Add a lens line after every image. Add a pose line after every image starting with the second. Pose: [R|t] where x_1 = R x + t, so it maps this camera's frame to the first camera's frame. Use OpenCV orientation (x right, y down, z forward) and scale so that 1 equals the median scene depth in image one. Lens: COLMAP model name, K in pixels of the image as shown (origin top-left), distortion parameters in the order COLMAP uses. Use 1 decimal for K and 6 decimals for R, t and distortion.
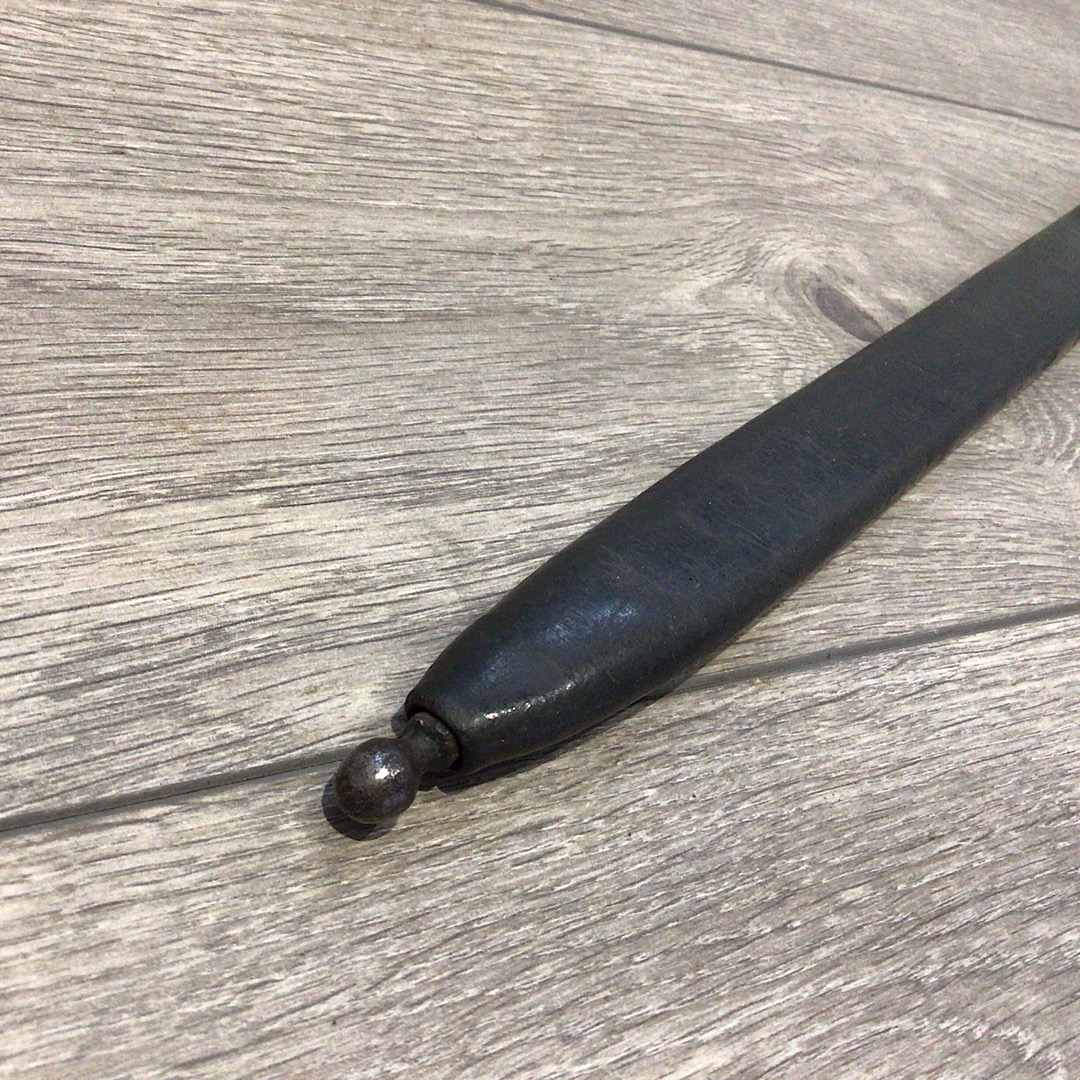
lens RADIAL K [[1336.0, 0, 533.6], [0, 1336.0, 538.0], [0, 0, 1]] dist [0.153224, -0.460818]
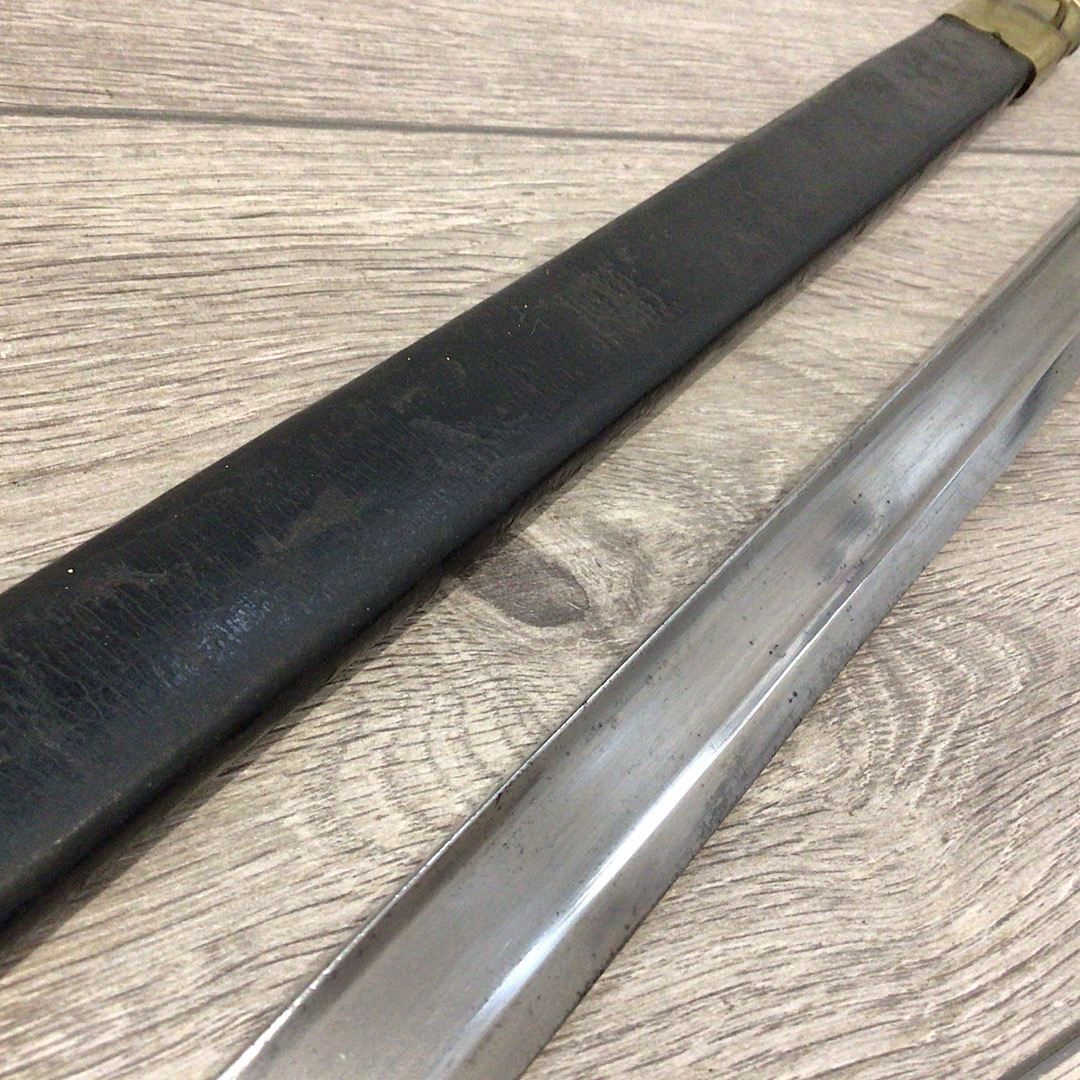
lens RADIAL K [[1334.9, 0, 539.7], [0, 1334.9, 535.4], [0, 0, 1]] dist [0.133525, -0.366623]
pose [[0.995953, -0.087698, -0.019663, 0.403332], [0.087770, 0.996137, 0.002823, -0.291942], [0.019339, -0.004537, 0.999803, 0.650018]]
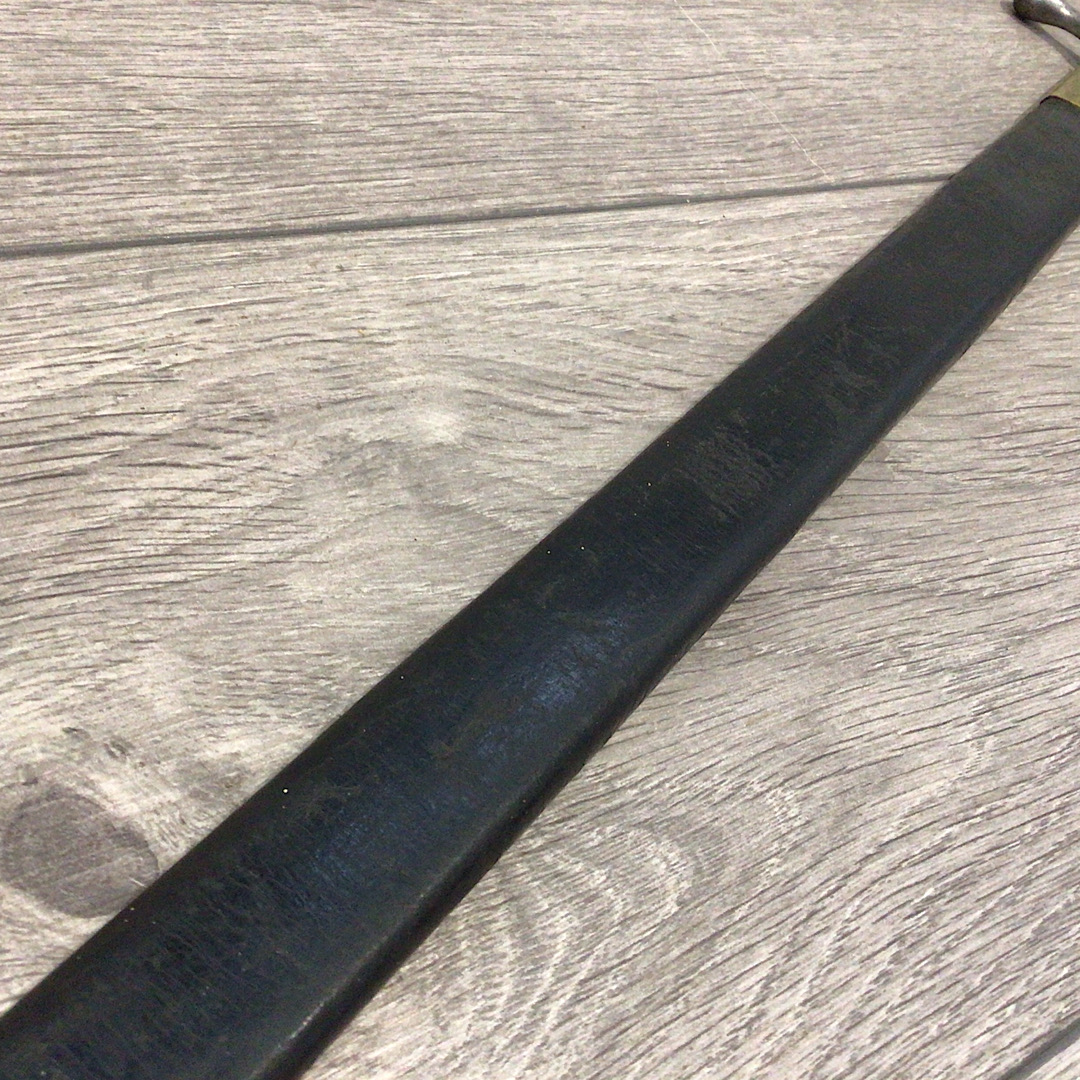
lens RADIAL K [[1329.3, 0, 541.7], [0, 1329.3, 530.2], [0, 0, 1]] dist [0.147505, -0.405771]
pose [[0.996966, -0.074335, -0.023104, 0.697848], [0.076392, 0.991332, 0.106889, -0.533477], [0.014958, -0.108330, 0.994002, 0.757246]]
